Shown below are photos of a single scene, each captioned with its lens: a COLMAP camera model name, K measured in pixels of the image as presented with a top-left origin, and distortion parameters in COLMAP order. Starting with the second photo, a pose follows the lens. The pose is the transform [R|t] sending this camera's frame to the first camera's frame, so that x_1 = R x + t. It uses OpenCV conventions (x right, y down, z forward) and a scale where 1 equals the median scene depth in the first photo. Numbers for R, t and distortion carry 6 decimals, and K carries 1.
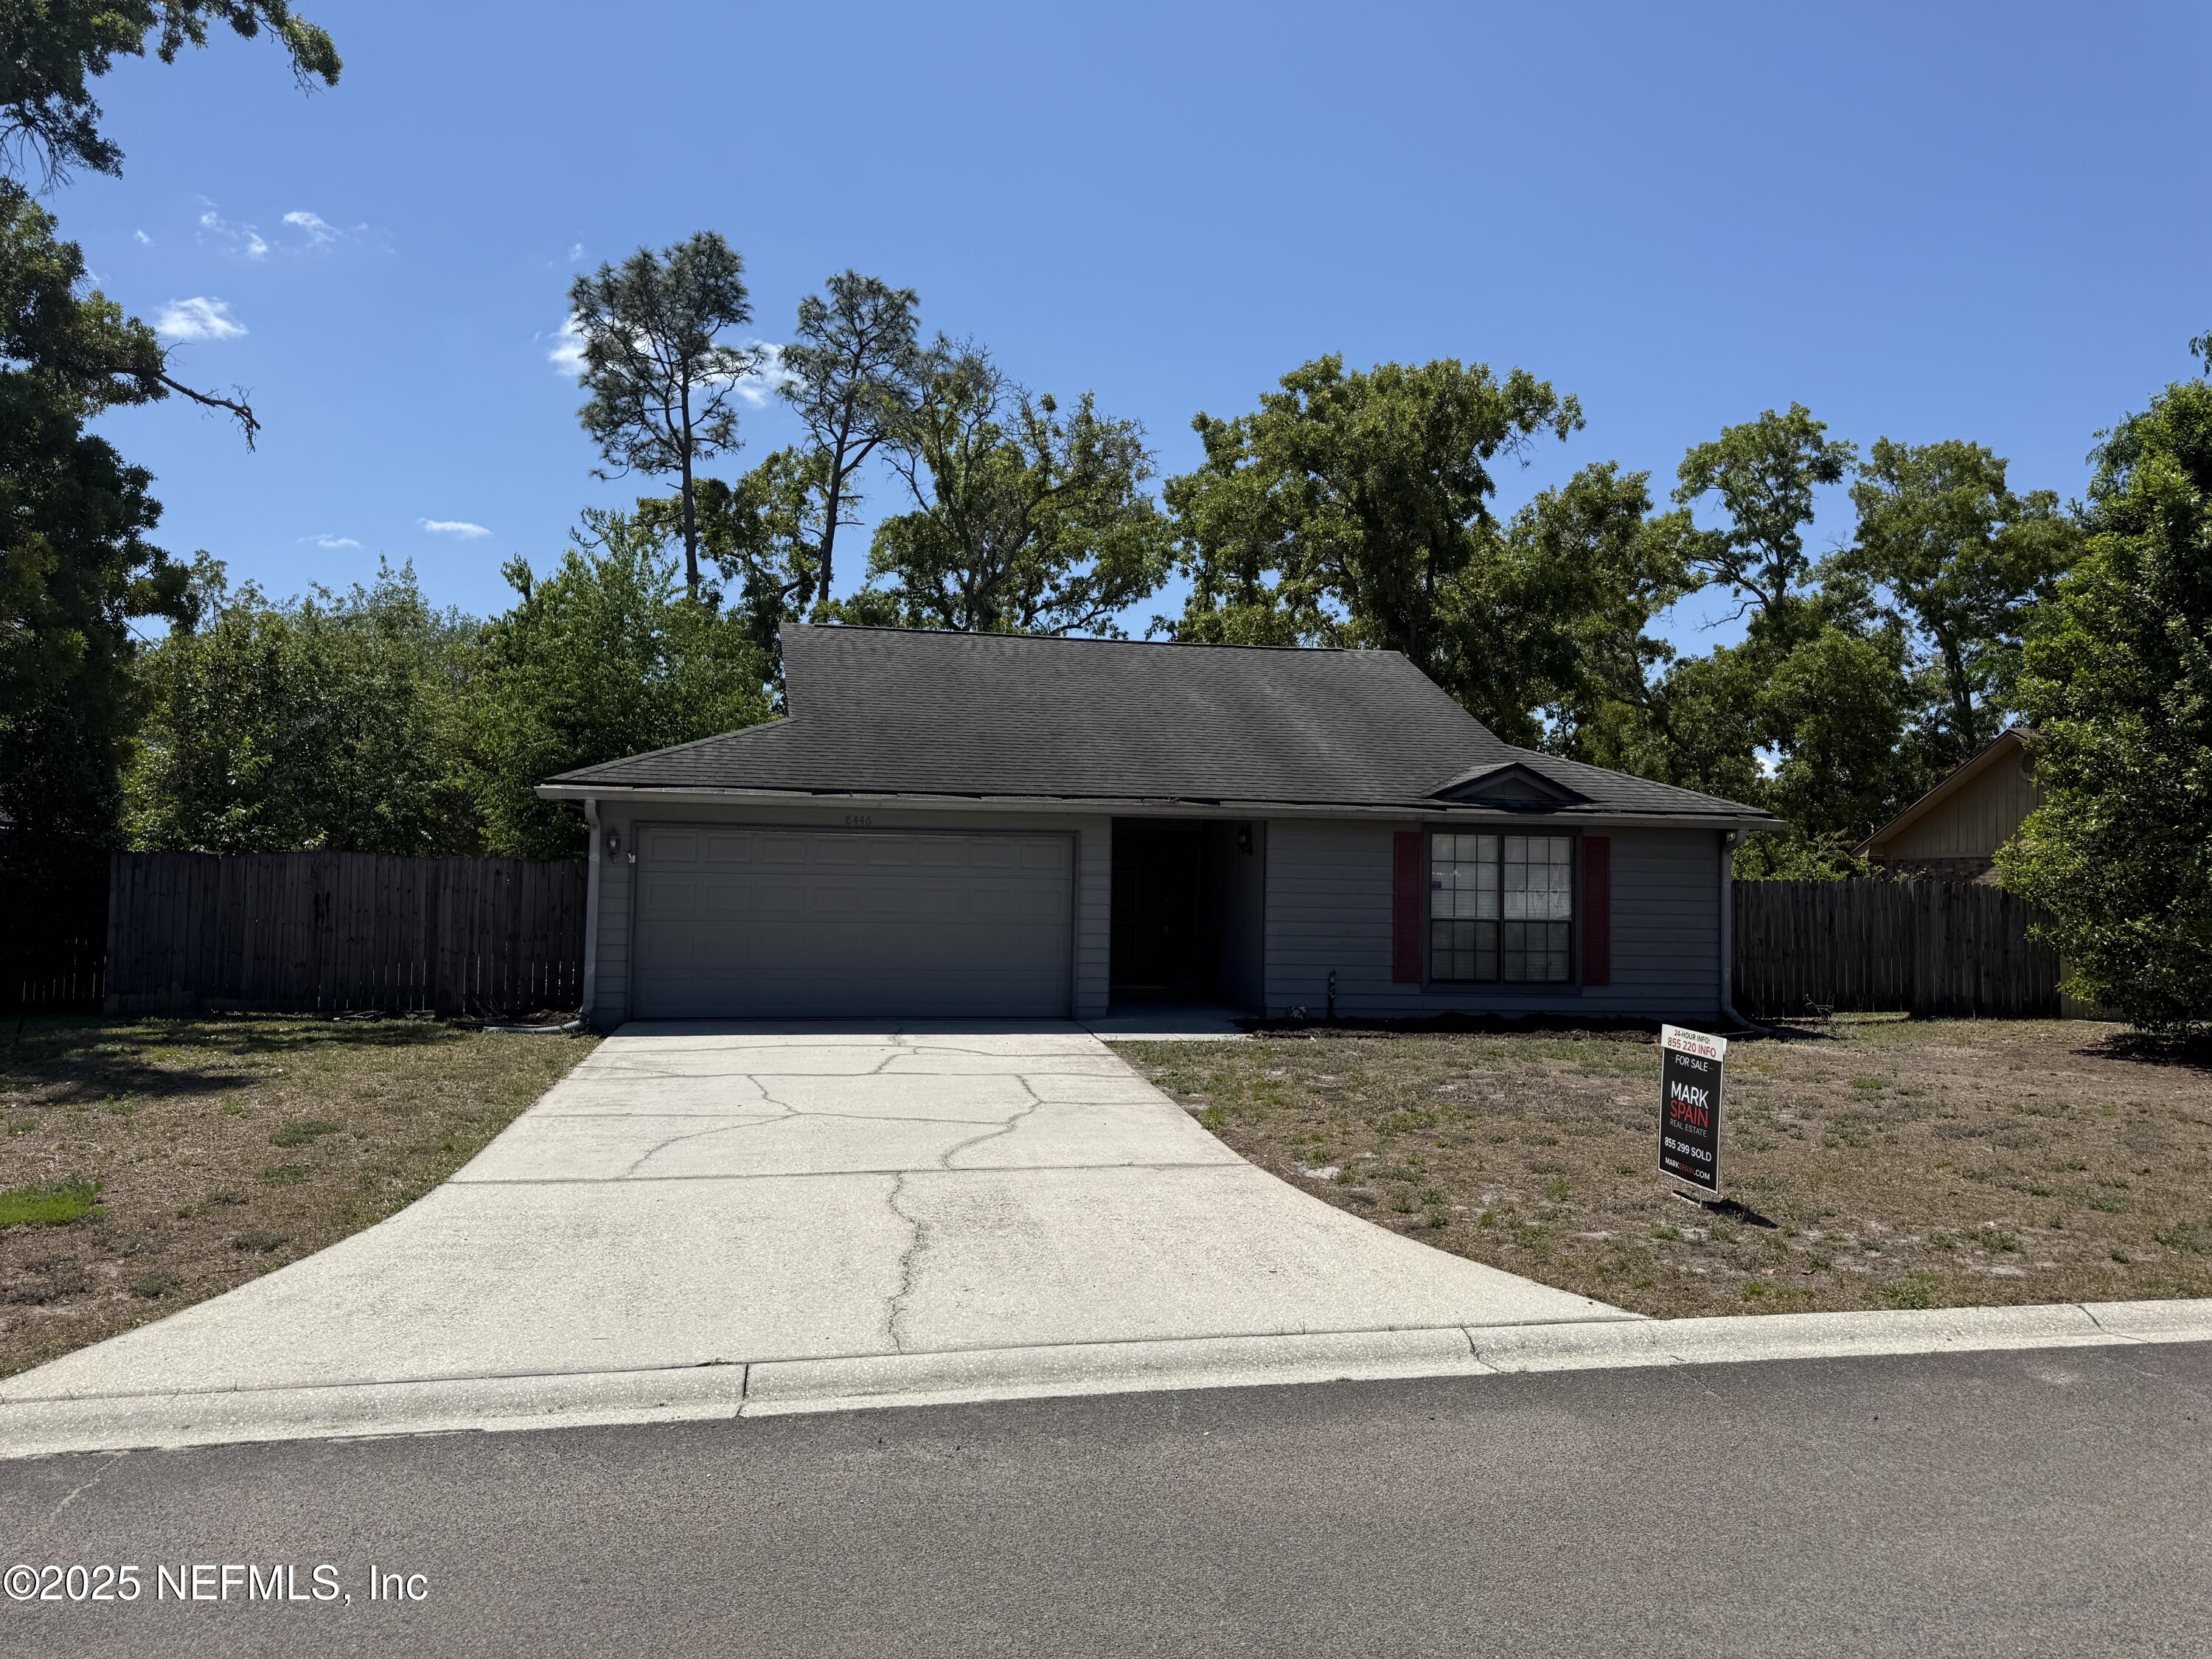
lens RADIAL K [[1547.9, 0, 1108.9], [0, 1547.9, 789.0], [0, 0, 1]] dist [0.145943, -0.233181]
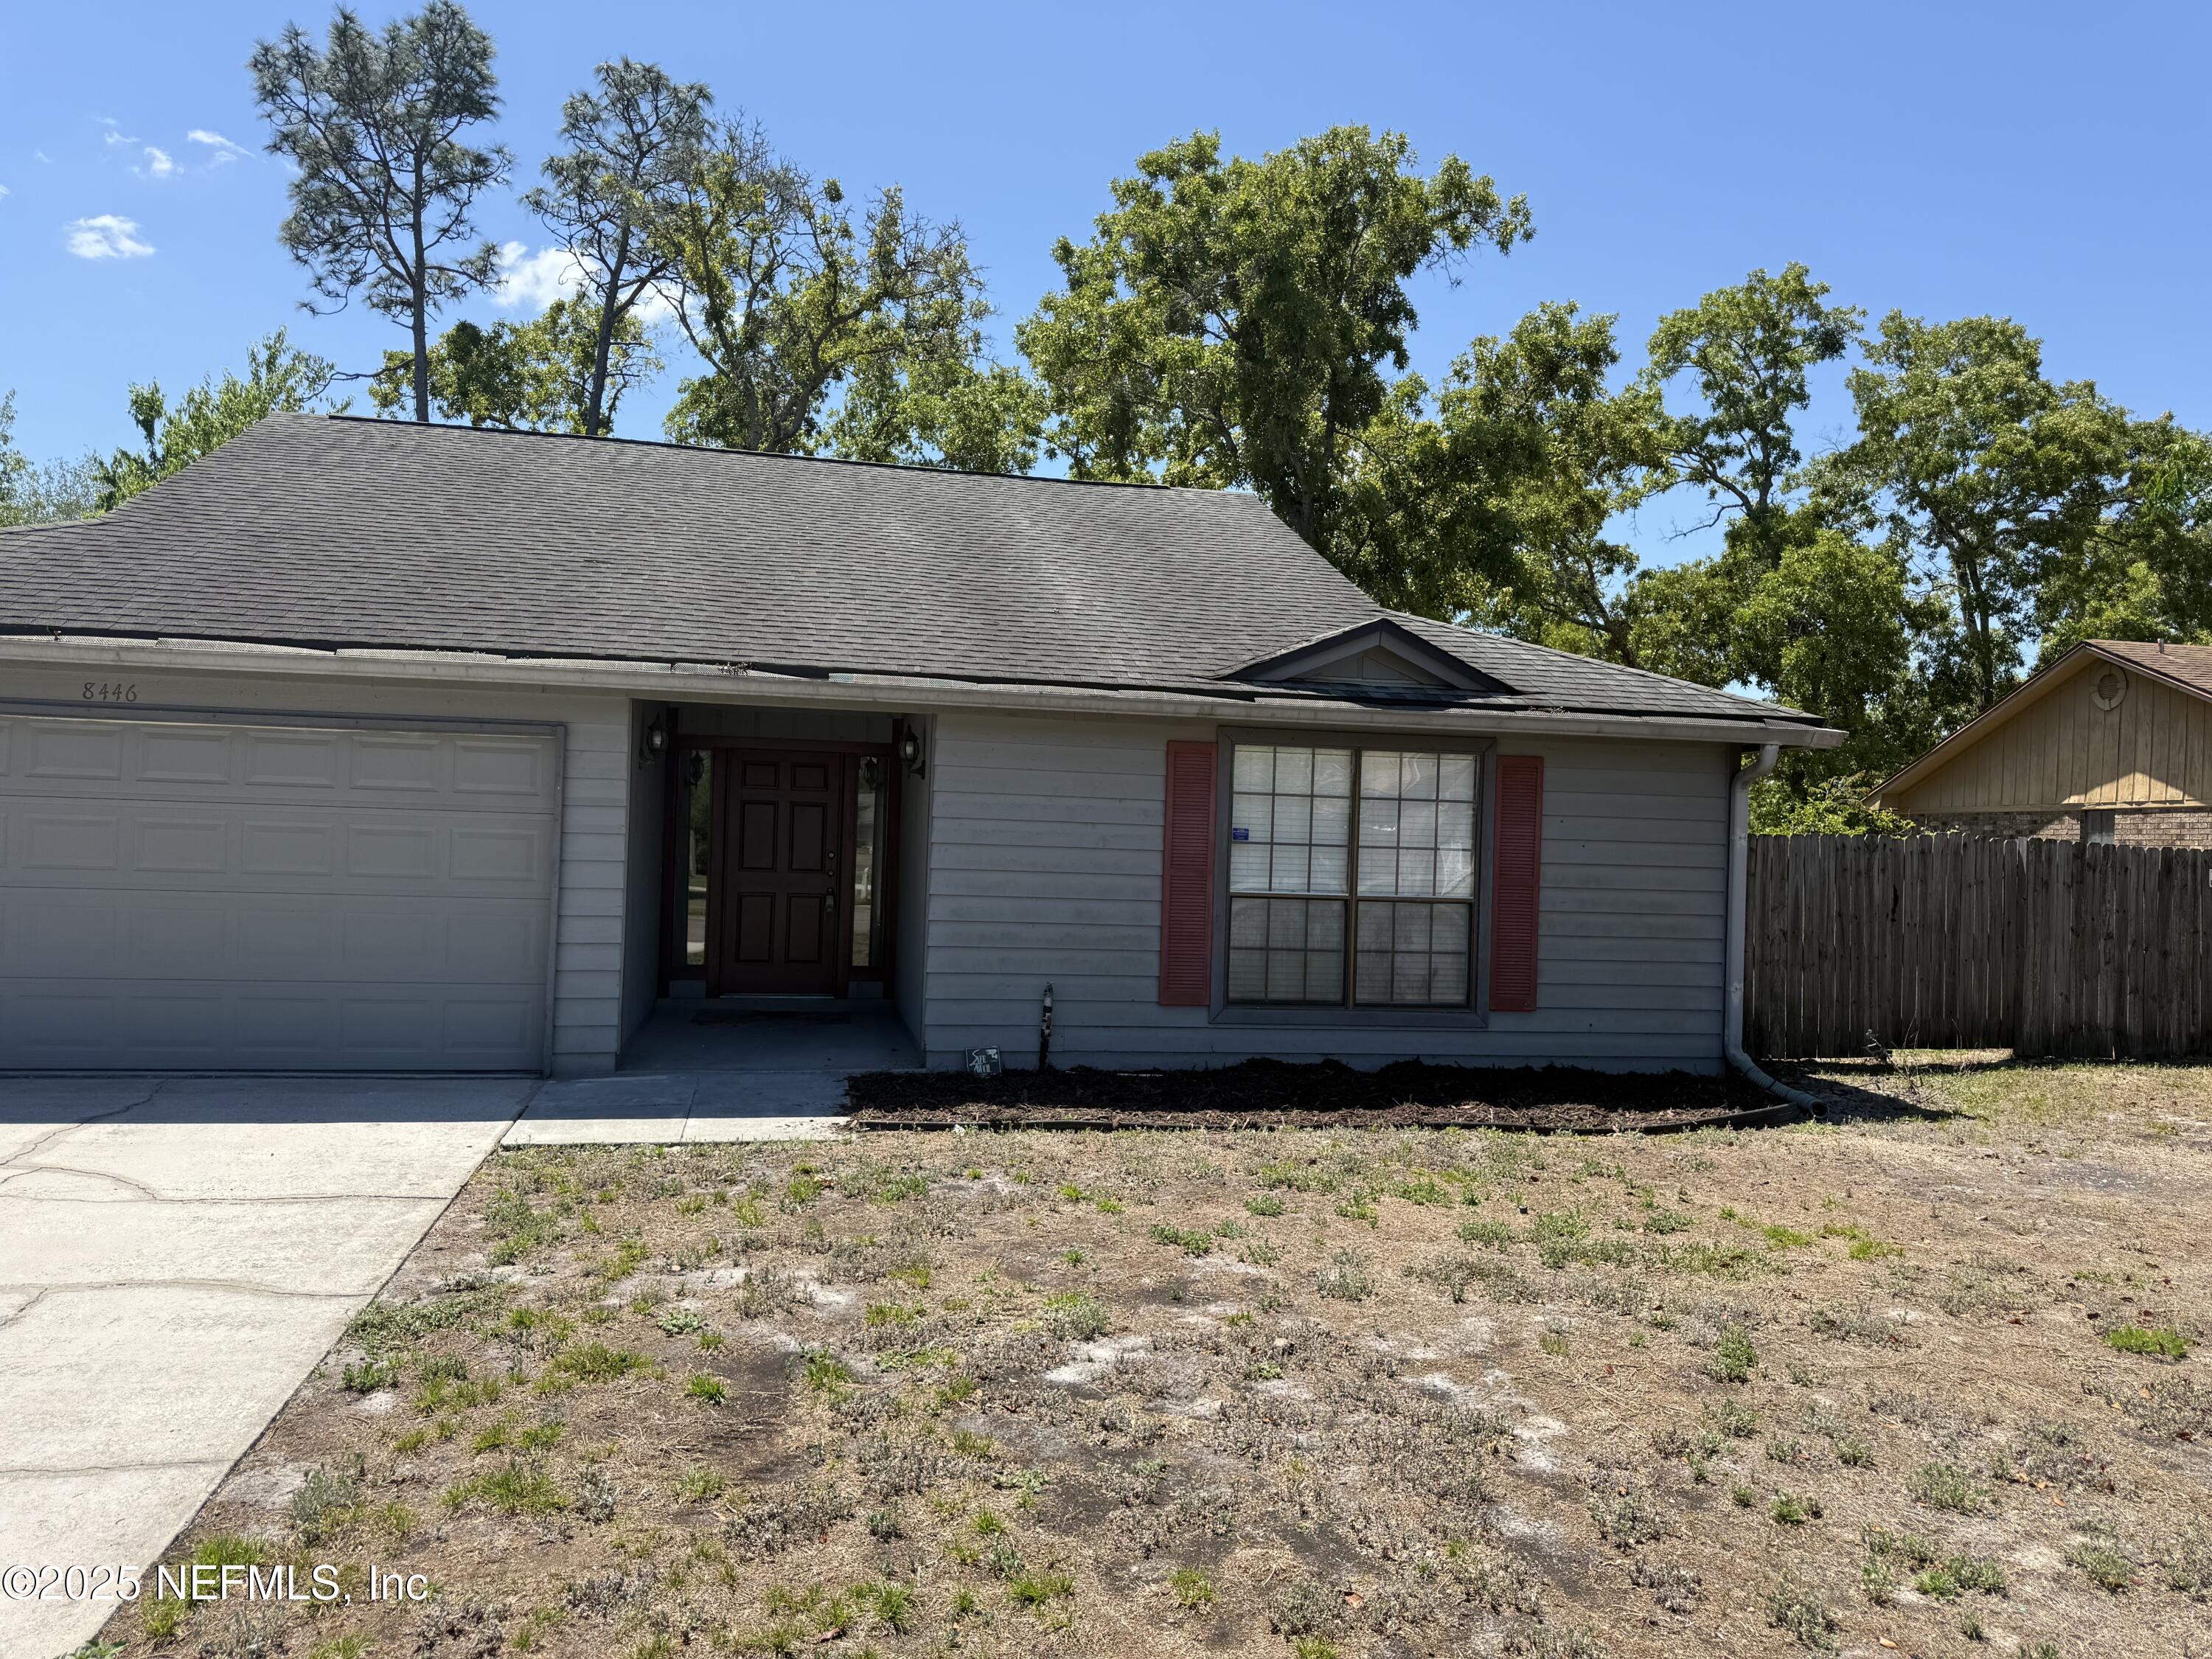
lens RADIAL K [[1547.9, 0, 1108.9], [0, 1547.9, 789.0], [0, 0, 1]] dist [0.145943, -0.233181]
pose [[0.999432, 0.016091, 0.029618, 0.070048], [-0.016990, 0.999395, 0.030342, 0.013840], [-0.029112, -0.030828, 0.999101, 0.210548]]
